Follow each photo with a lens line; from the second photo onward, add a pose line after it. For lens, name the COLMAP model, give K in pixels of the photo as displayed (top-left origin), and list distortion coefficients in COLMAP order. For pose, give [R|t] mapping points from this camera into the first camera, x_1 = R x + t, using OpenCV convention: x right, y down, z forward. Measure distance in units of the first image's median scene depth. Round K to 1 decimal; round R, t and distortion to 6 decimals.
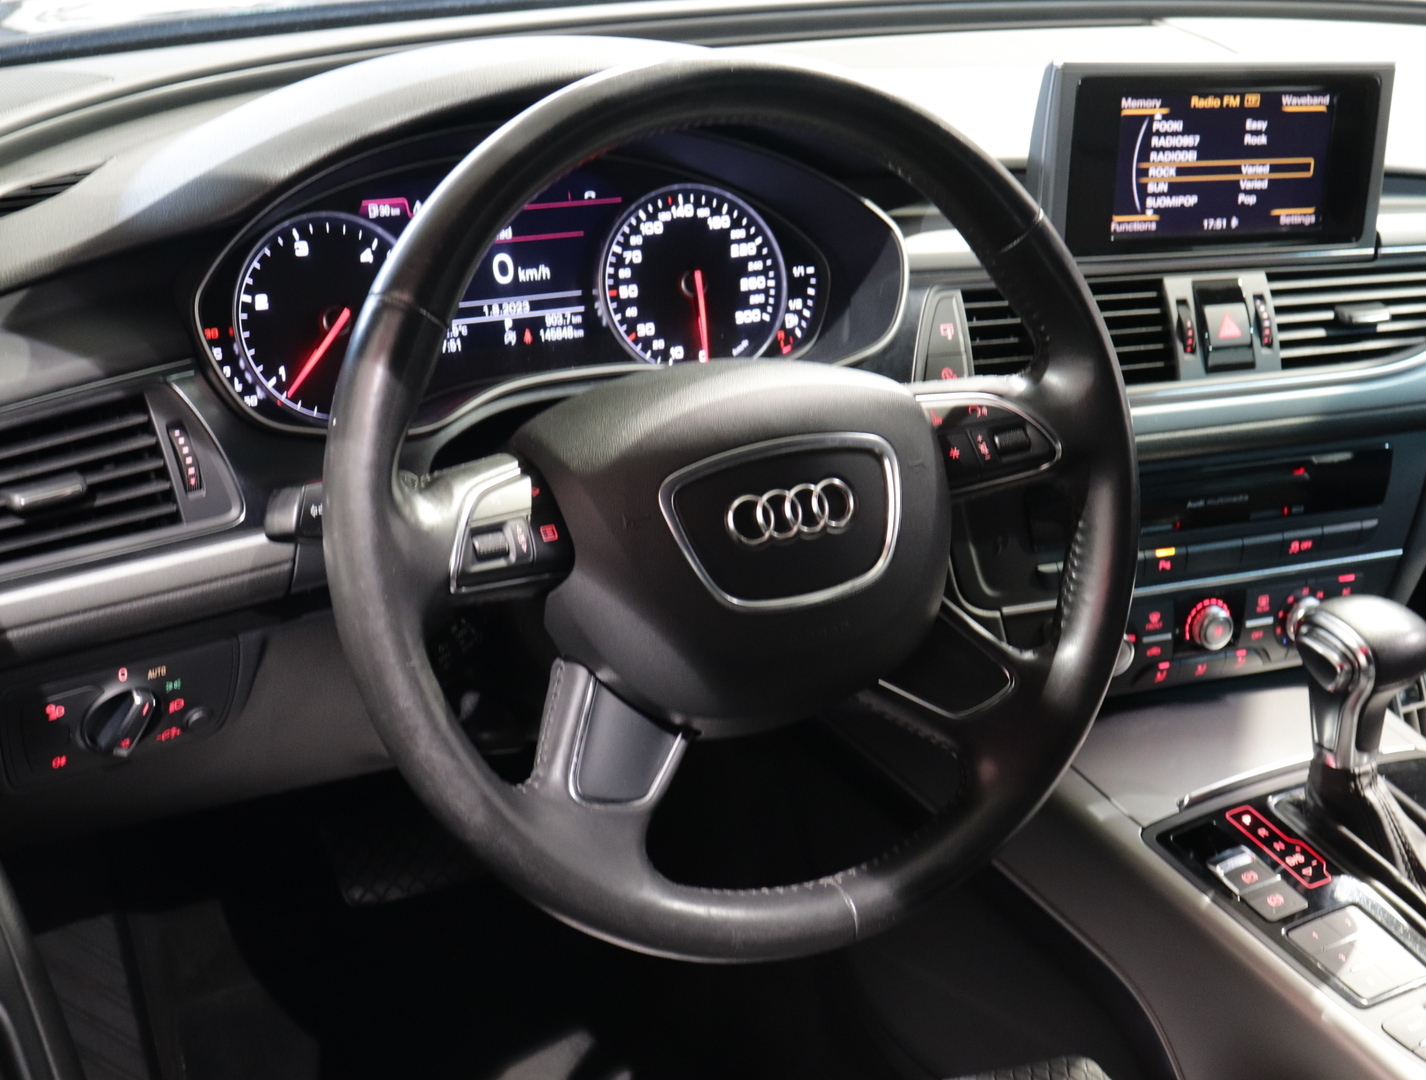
lens RADIAL K [[1973.1, 0, 714.3], [0, 1973.1, 542.8], [0, 0, 1]] dist [-0.001761, 0.000000]
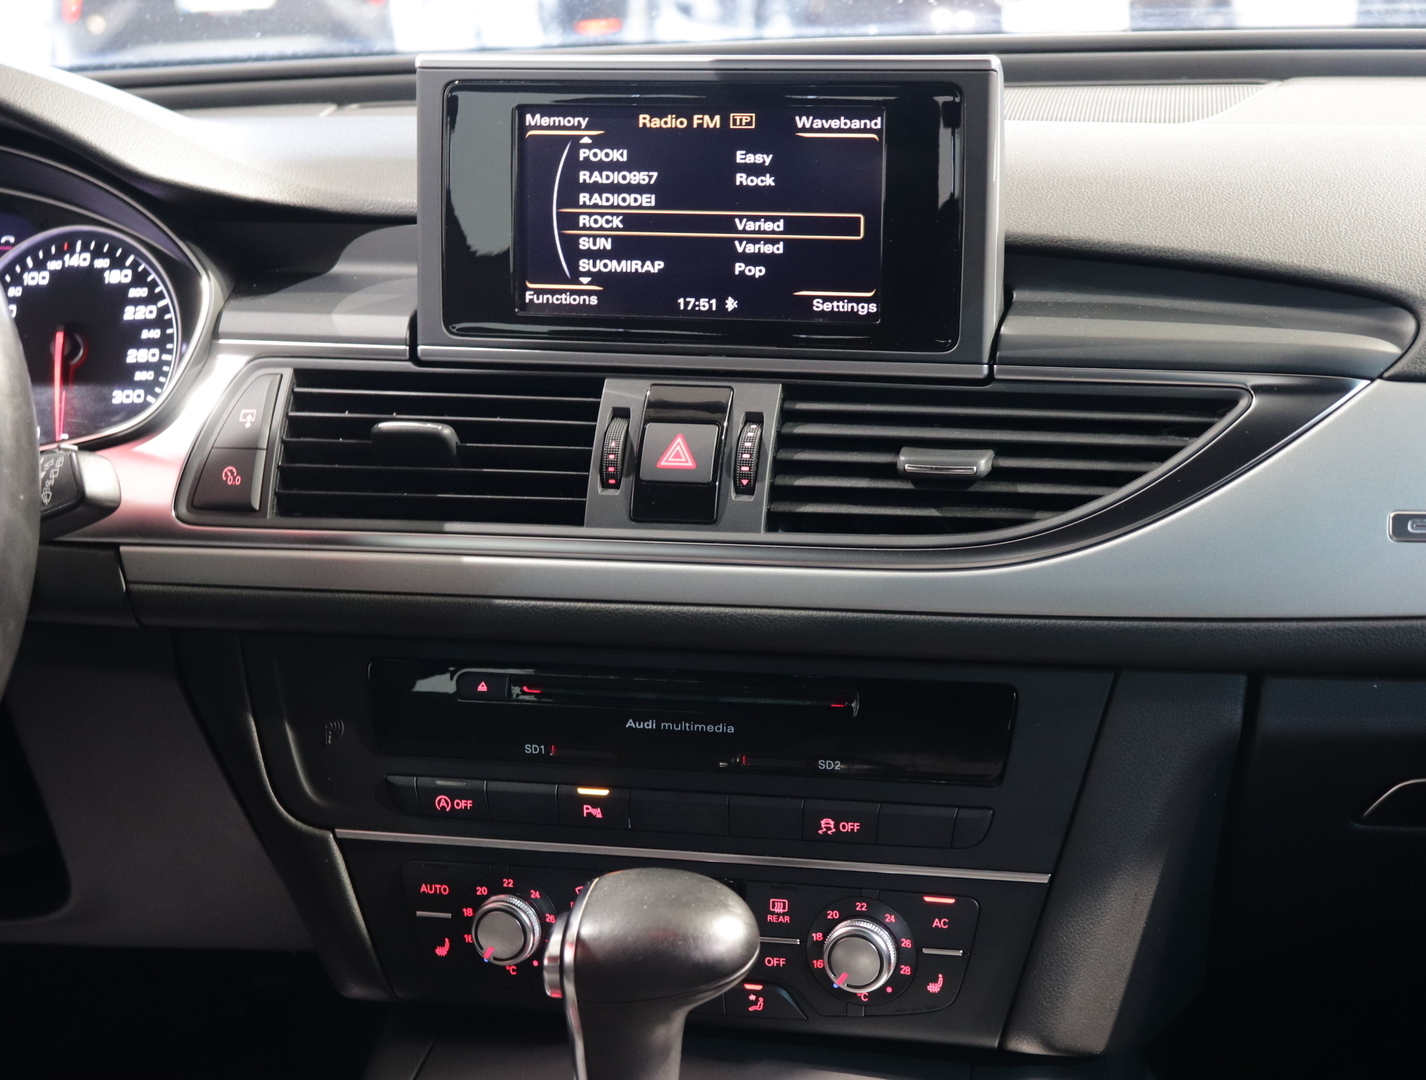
lens RADIAL K [[2837.3, 0, 688.8], [0, 2837.3, 541.6], [0, 0, 1]] dist [0.014475, 0.000000]
pose [[0.778583, 0.072922, -0.623290, 0.907661], [-0.184868, 0.975802, -0.116764, 0.030379], [0.599693, 0.206137, 0.773224, 0.293383]]
